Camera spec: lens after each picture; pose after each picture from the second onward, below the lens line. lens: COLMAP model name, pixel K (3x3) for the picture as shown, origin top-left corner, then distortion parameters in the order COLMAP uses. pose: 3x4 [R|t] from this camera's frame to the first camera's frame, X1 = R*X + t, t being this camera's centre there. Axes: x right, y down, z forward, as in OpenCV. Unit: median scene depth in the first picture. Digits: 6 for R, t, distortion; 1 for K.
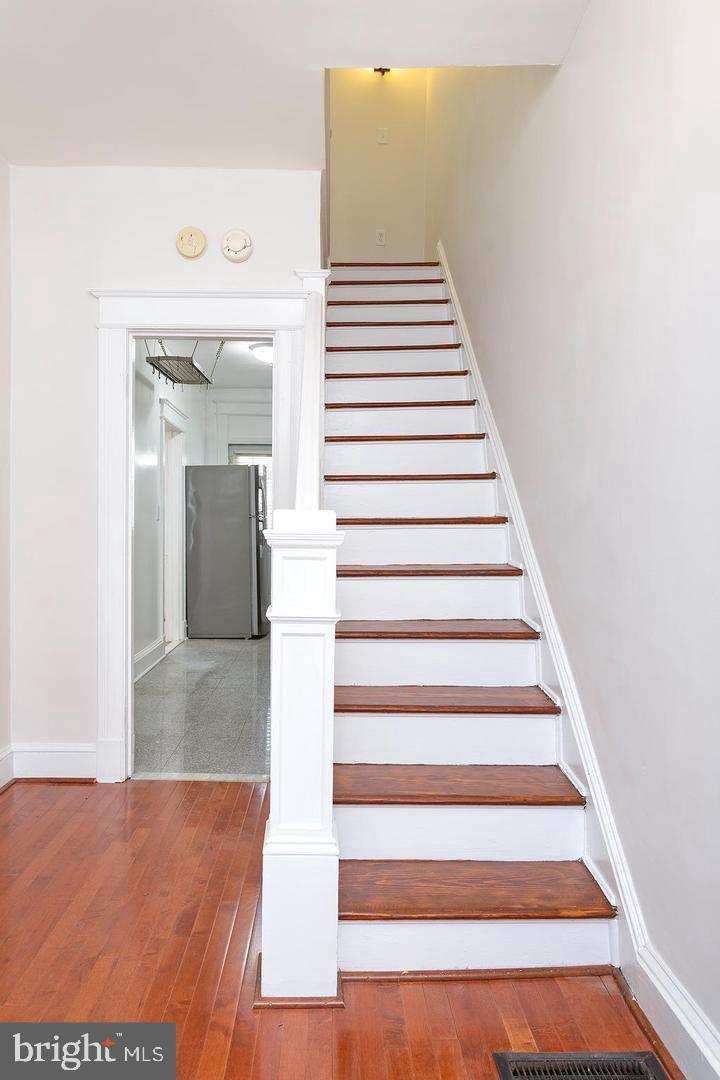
lens RADIAL K [[795.5, 0, 360.0], [0, 795.5, 540.0], [0, 0, 1]] dist [0.001733, 0.003730]
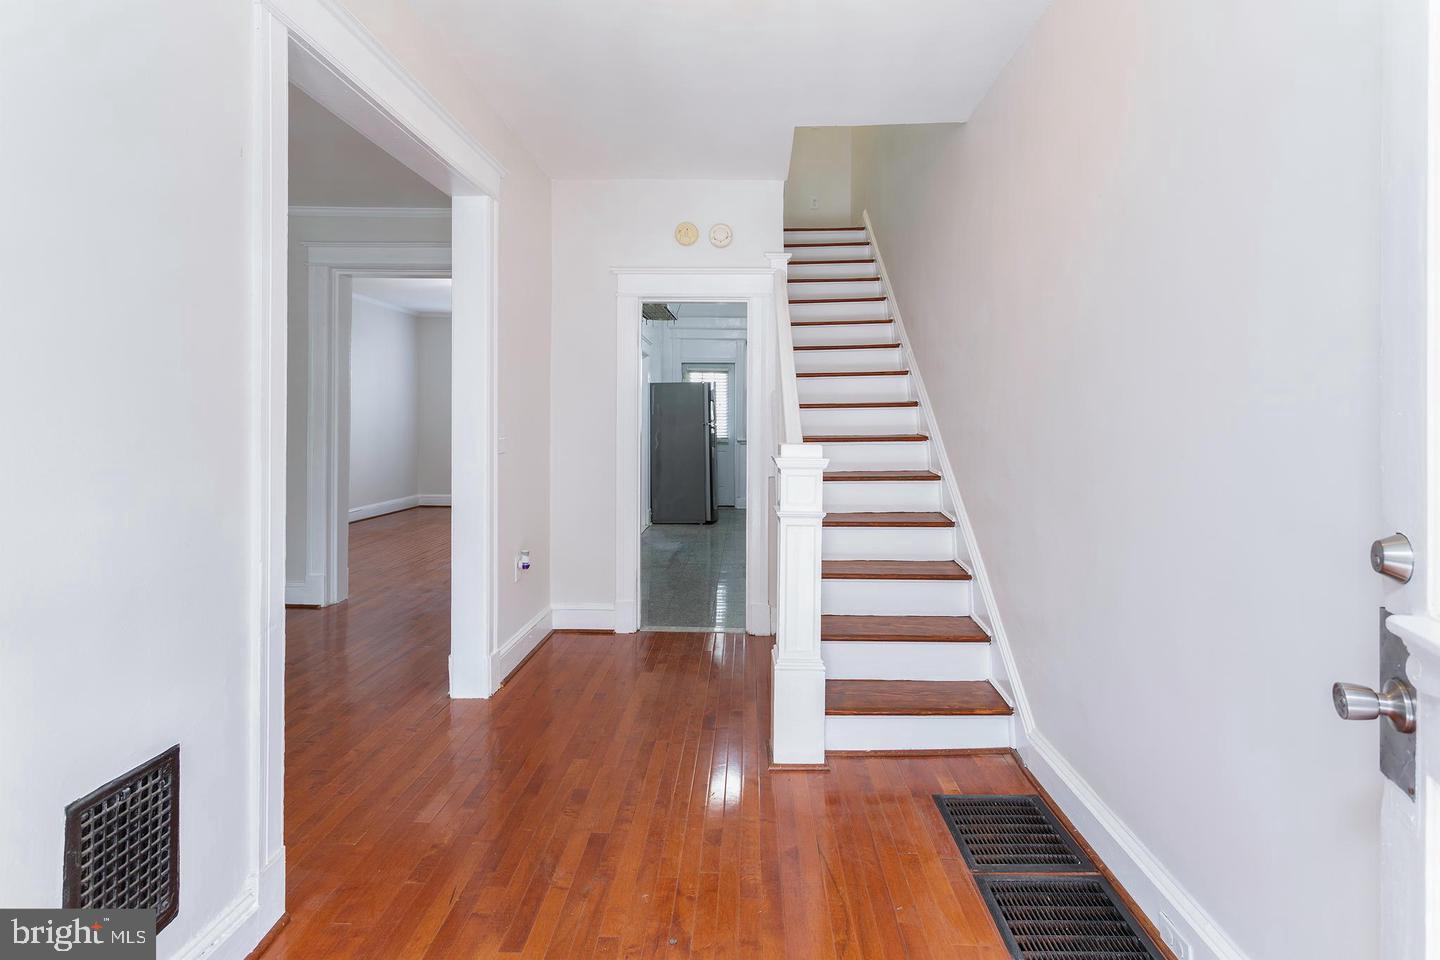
lens RADIAL K [[711.7, 0, 724.4], [0, 711.7, 427.1], [0, 0, 1]] dist [-0.000314, -0.000080]
pose [[0.997196, -0.010576, -0.074078, -0.099498], [0.009832, 0.999898, -0.010407, -0.049367], [0.074180, 0.009650, 0.997198, -0.329816]]
